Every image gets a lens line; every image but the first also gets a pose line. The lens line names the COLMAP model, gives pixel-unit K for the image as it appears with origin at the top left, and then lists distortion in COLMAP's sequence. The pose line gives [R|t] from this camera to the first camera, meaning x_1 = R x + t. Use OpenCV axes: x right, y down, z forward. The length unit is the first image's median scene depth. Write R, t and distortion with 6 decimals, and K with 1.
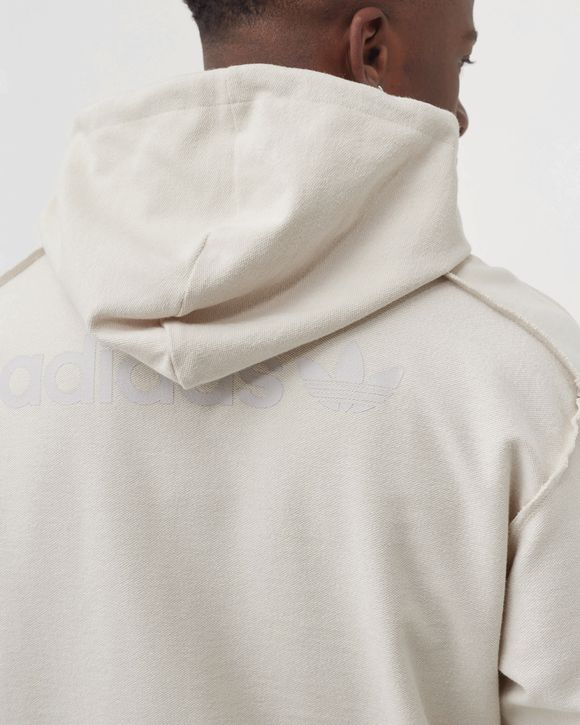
lens RADIAL K [[1051.4, 0, 290.0], [0, 1051.4, 362.5], [0, 0, 1]] dist [-0.005232, 0.057197]
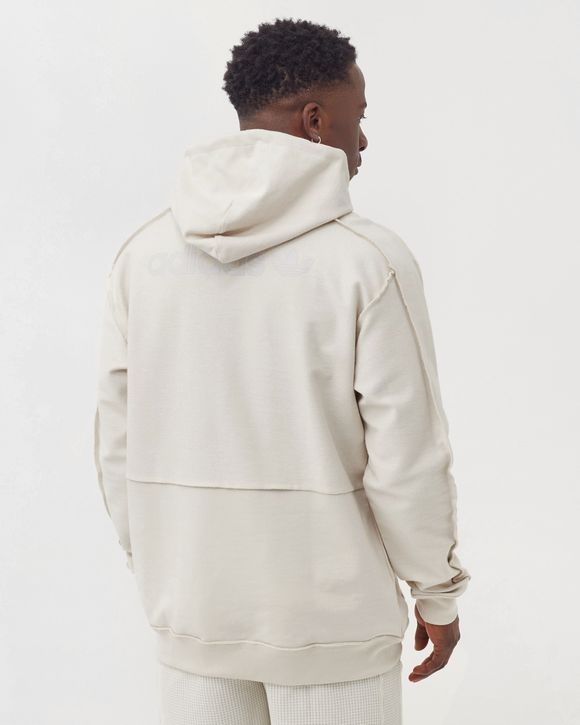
lens RADIAL K [[1051.4, 0, 290.0], [0, 1051.4, 362.5], [0, 0, 1]] dist [-0.005232, 0.057197]
pose [[0.990067, 0.032249, -0.136851, 0.383990], [-0.033667, 0.999401, -0.008061, 0.260997], [0.136509, 0.012588, 0.990559, -1.342632]]
